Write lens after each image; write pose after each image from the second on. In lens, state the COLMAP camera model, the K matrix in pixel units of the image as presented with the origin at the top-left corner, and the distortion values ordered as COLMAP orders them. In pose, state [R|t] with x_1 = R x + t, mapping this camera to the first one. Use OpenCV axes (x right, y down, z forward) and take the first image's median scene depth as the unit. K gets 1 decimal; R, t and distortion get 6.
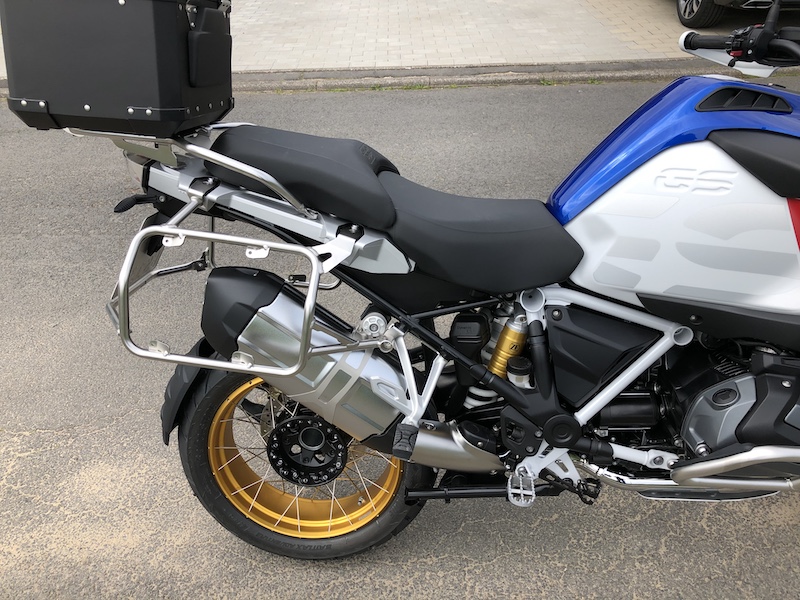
lens RADIAL K [[660.4, 0, 400.0], [0, 660.4, 300.0], [0, 0, 1]] dist [0.038678, -0.015332]
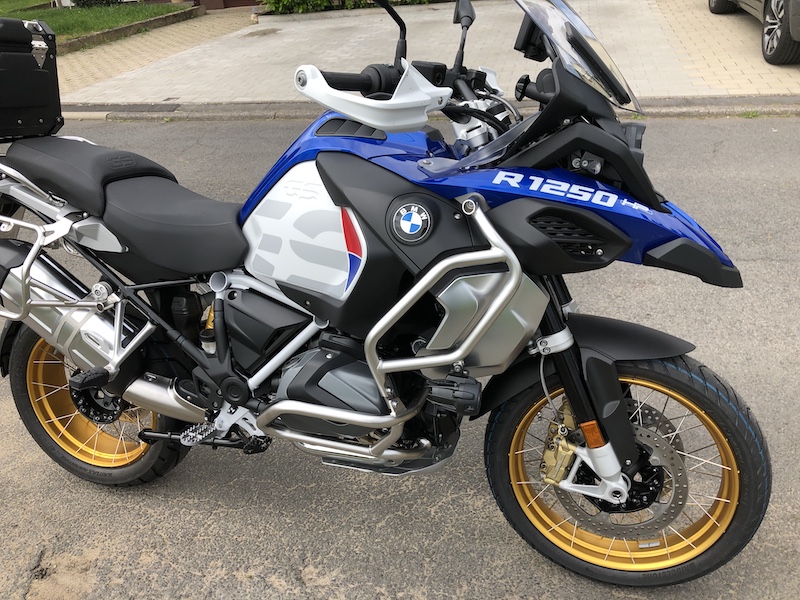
lens RADIAL K [[660.4, 0, 400.0], [0, 660.4, 300.0], [0, 0, 1]] dist [0.038678, -0.015332]
pose [[0.965773, 0.083819, -0.245473, 0.821603], [-0.095335, 0.994816, -0.035393, 0.044428], [0.241233, 0.057584, 0.968757, -0.118748]]
